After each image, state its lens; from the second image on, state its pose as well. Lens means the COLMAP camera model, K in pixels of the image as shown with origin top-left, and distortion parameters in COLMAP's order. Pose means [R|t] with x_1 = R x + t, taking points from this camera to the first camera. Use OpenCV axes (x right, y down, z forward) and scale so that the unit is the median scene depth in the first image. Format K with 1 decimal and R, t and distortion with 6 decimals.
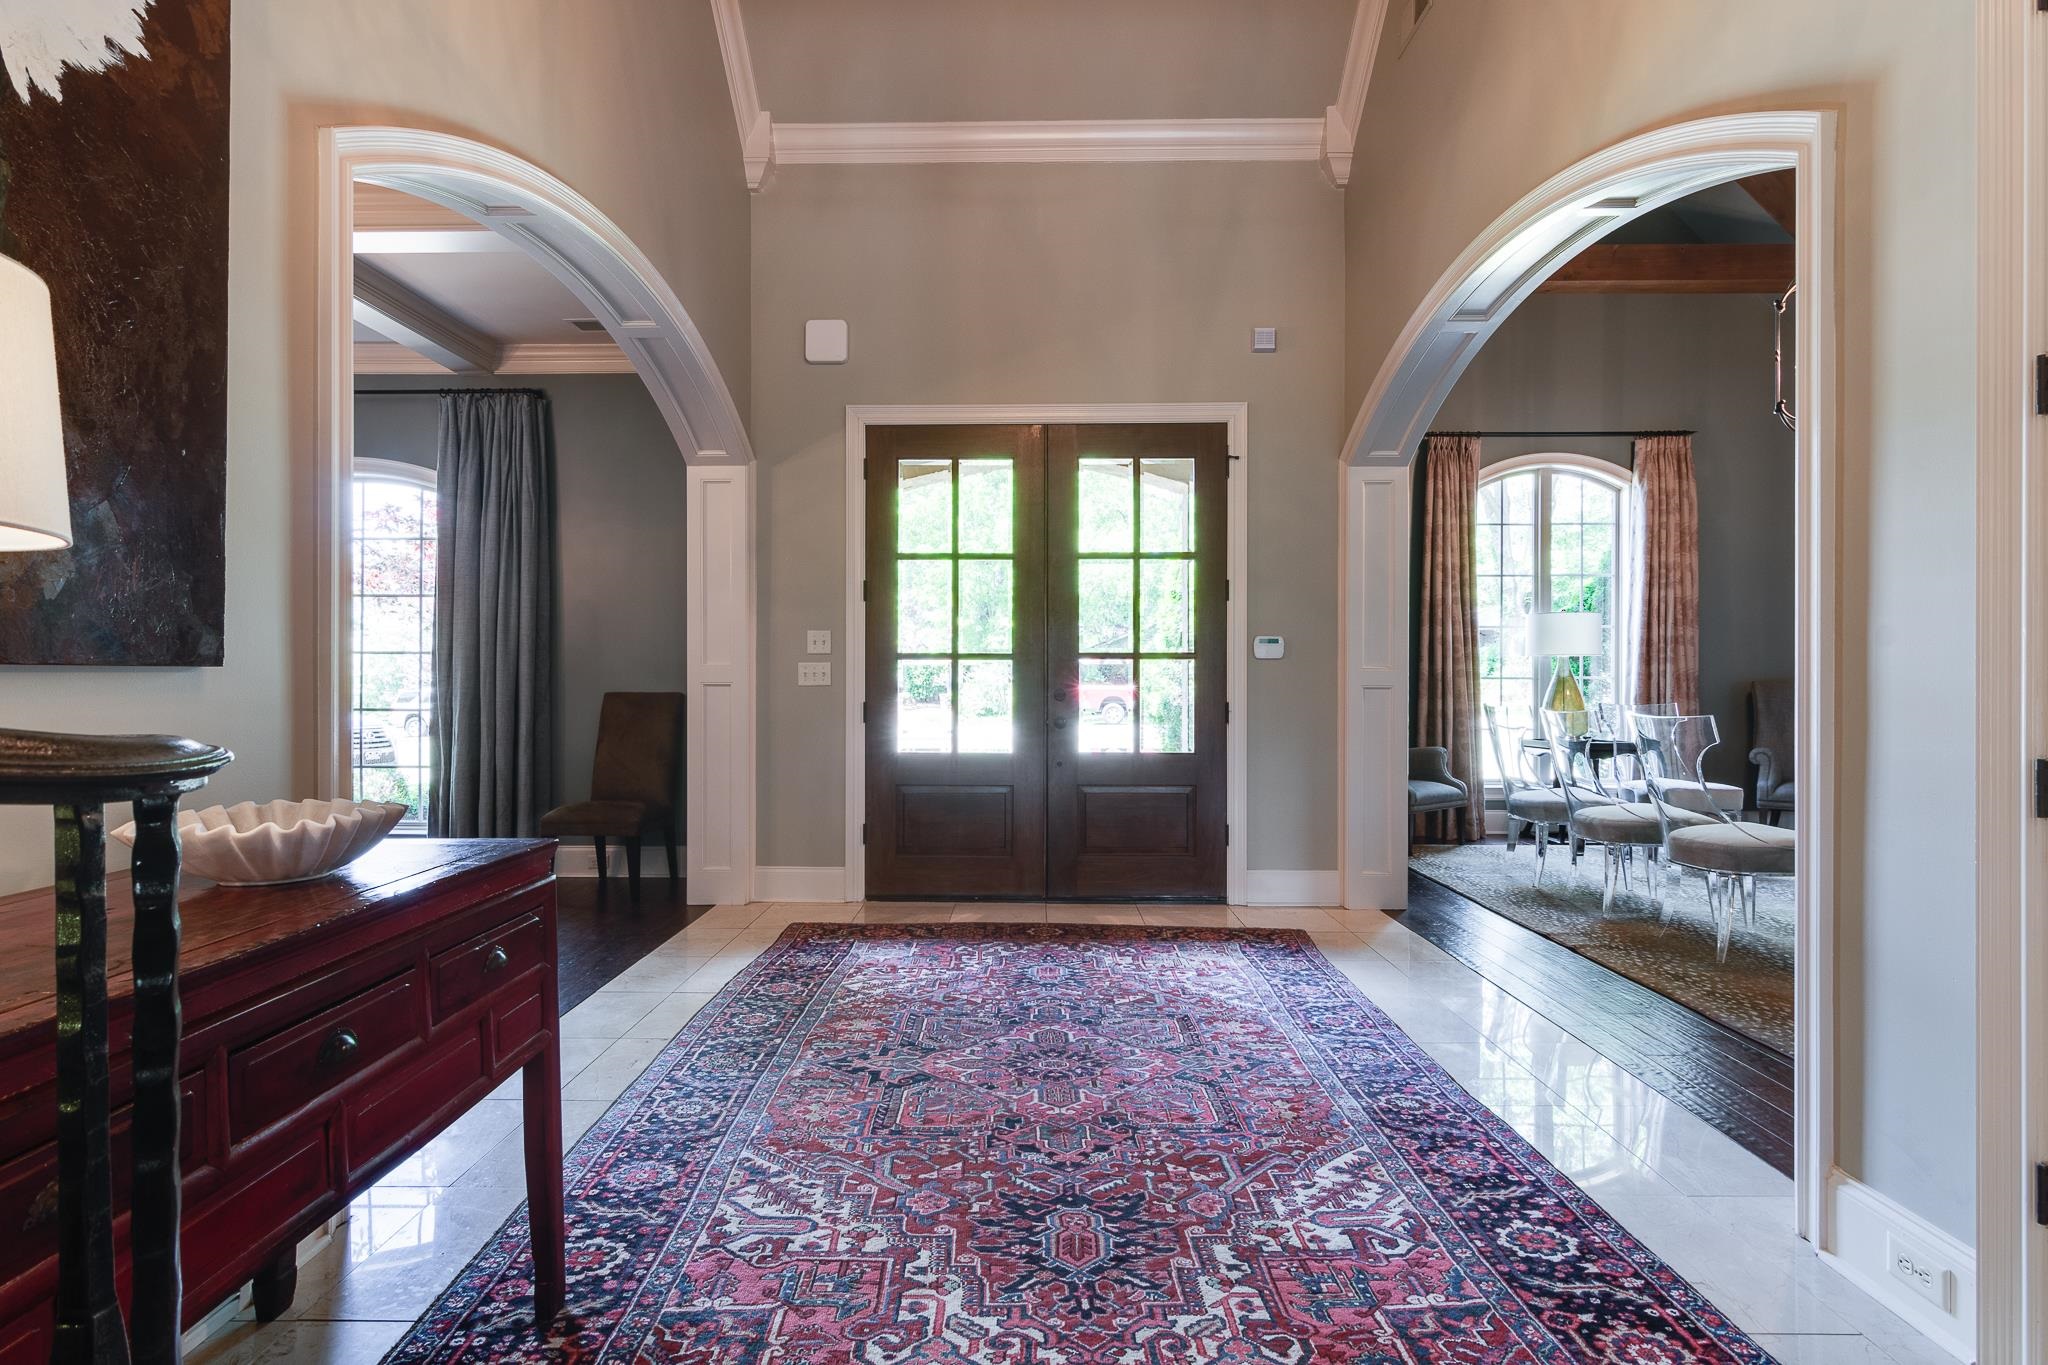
lens RADIAL K [[986.2, 0, 1017.4], [0, 986.2, 685.1], [0, 0, 1]] dist [0.000282, 0.000201]
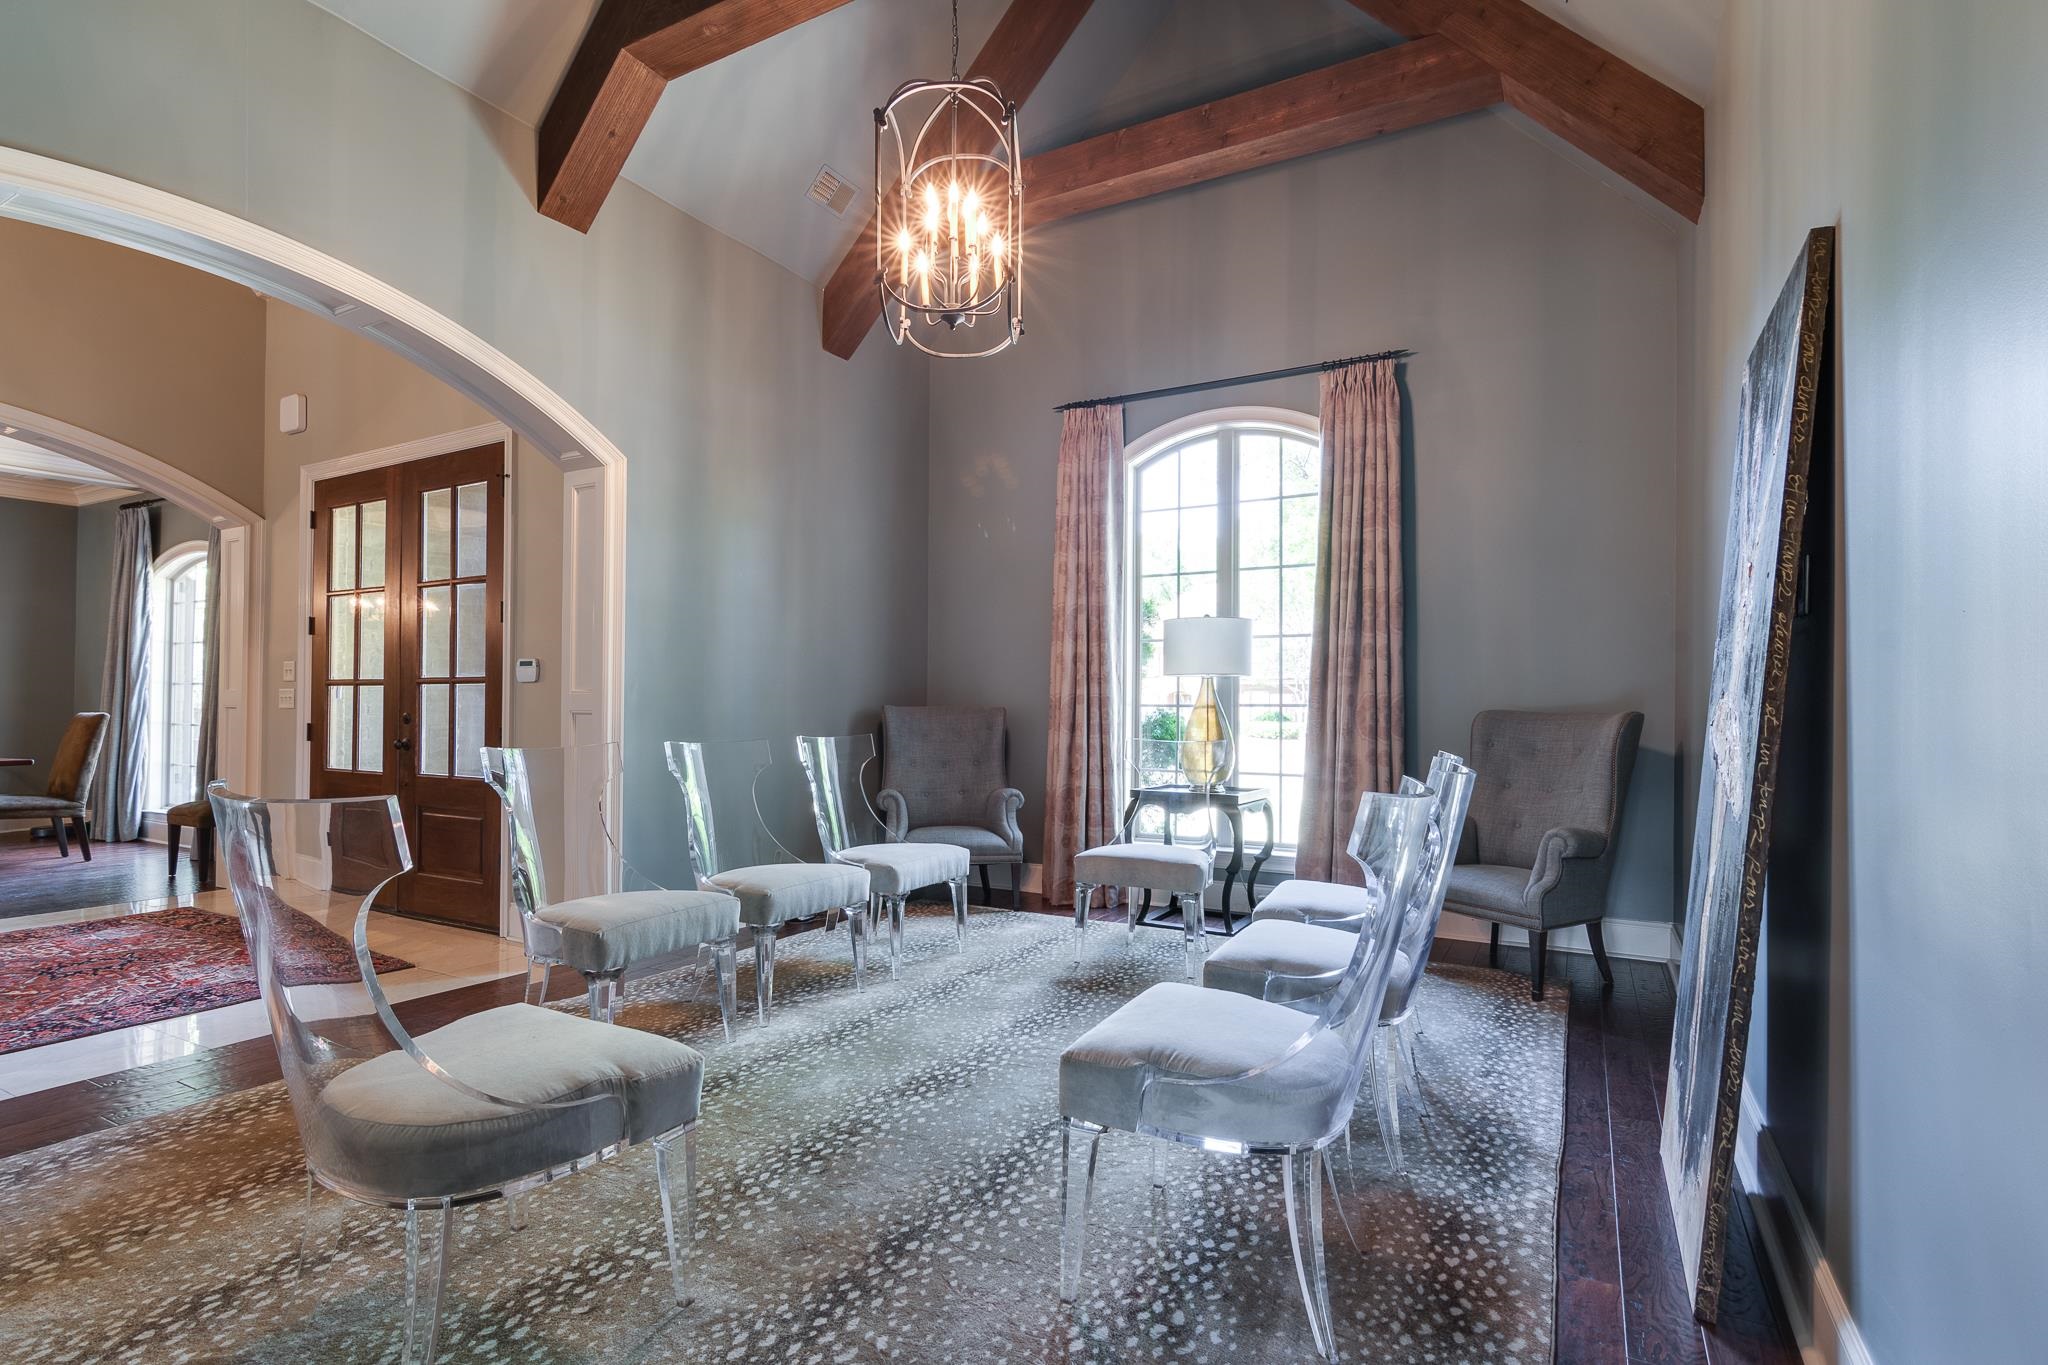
lens RADIAL K [[986.2, 0, 1029.6], [0, 986.2, 682.5], [0, 0, 1]] dist [0.000282, 0.000201]
pose [[0.880656, -0.002244, -0.473752, 1.115551], [-0.009074, 0.999725, -0.021602, -0.010427], [0.473670, 0.023323, 0.880393, 0.382672]]
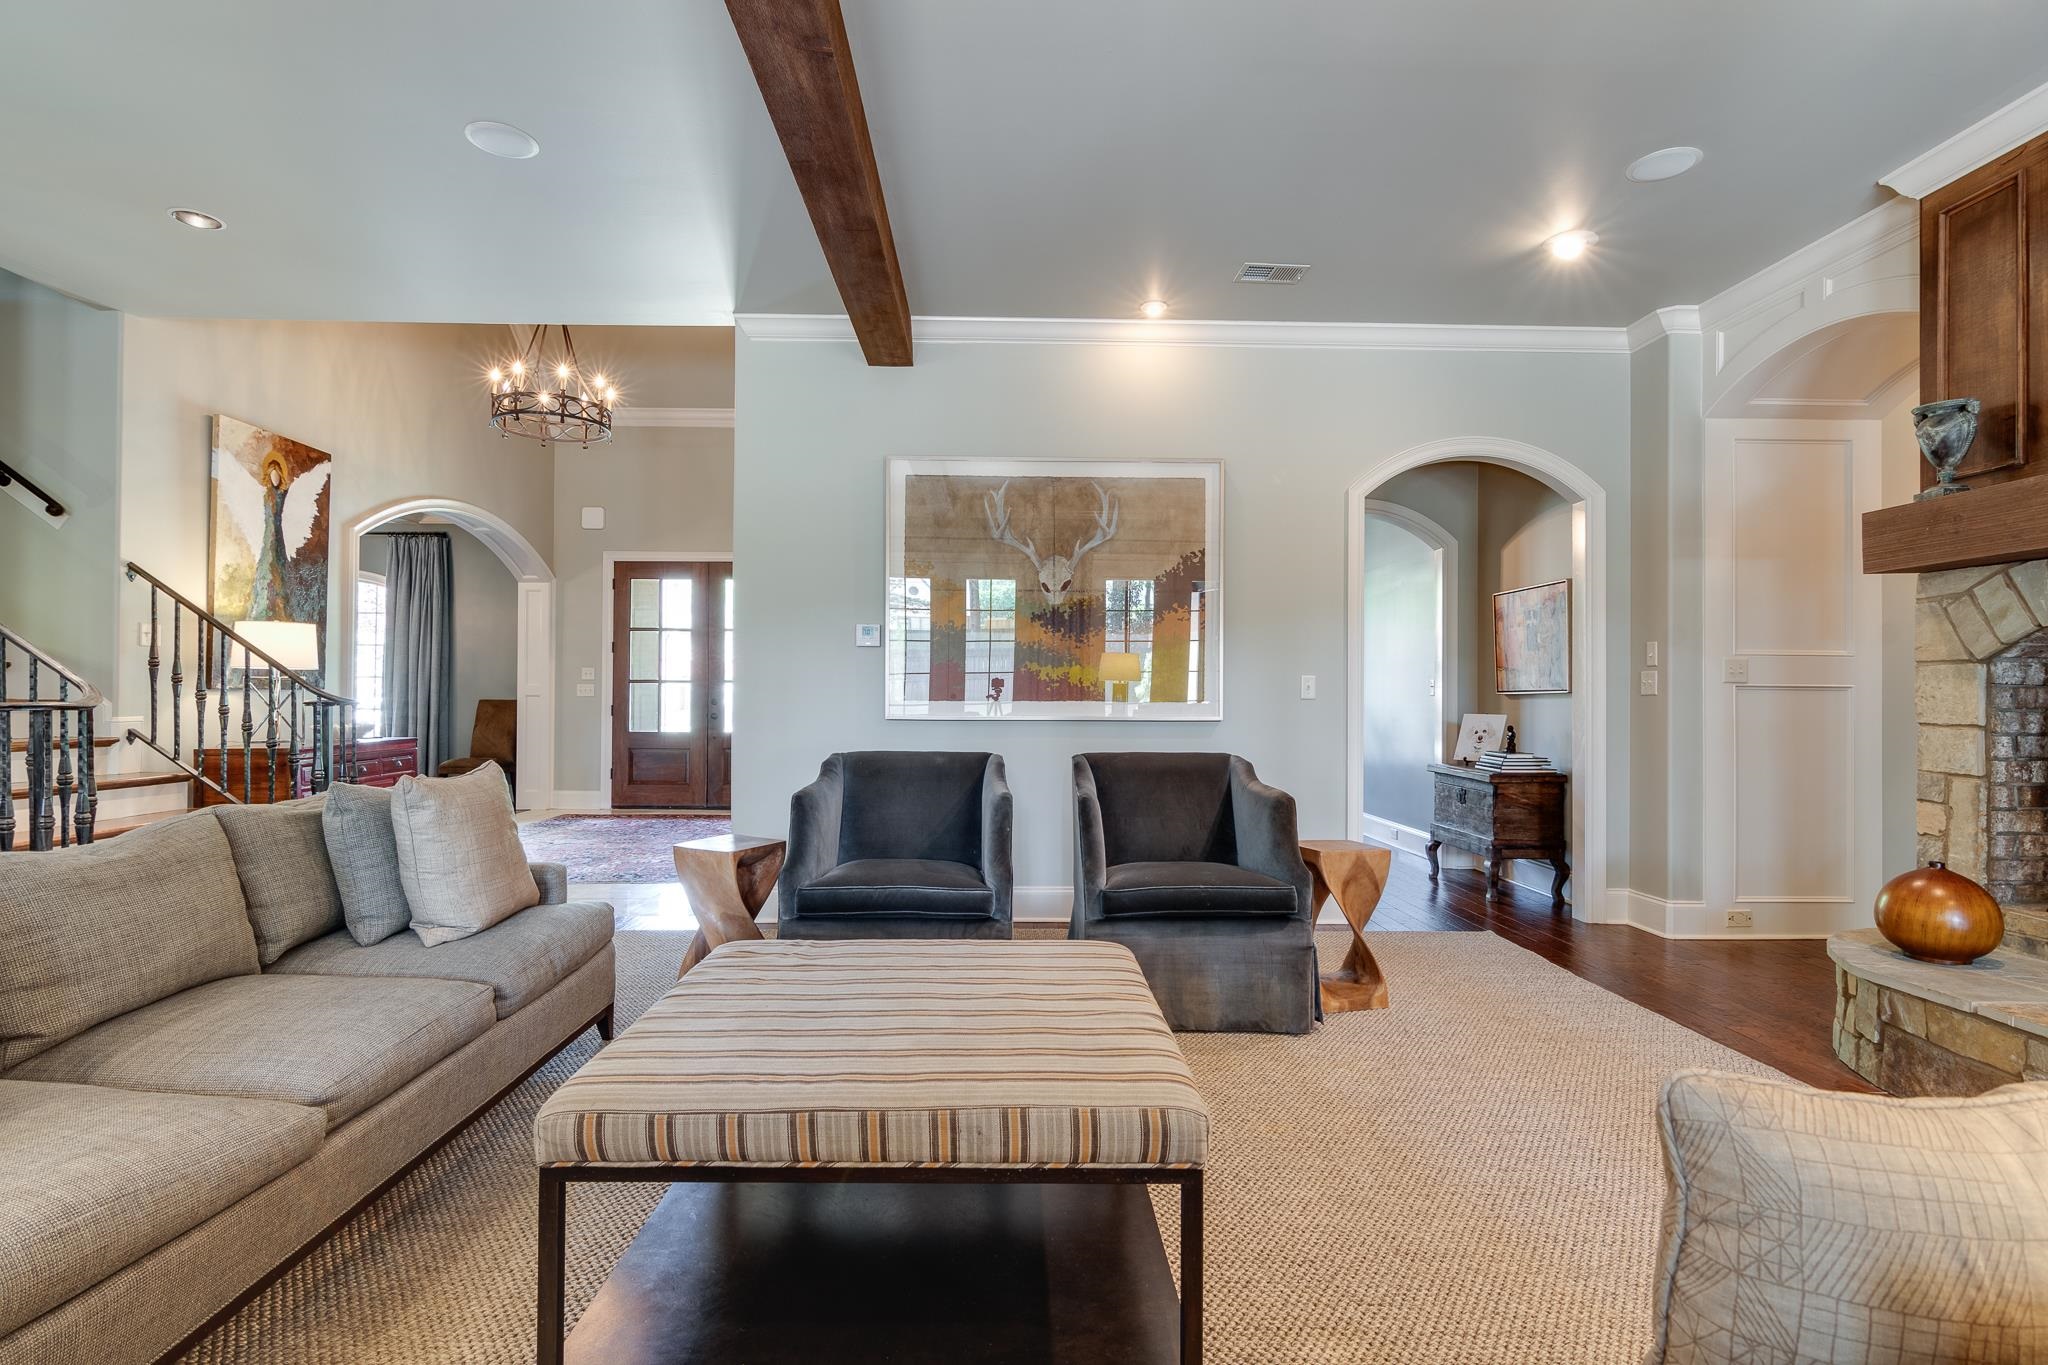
lens RADIAL K [[986.2, 0, 1009.5], [0, 986.2, 687.8], [0, 0, 1]] dist [0.000282, 0.000201]
pose [[0.999448, 0.003146, 0.033068, 0.548536], [-0.002870, 0.999961, -0.008381, -0.002167], [-0.033093, 0.008281, 0.999418, -0.935096]]
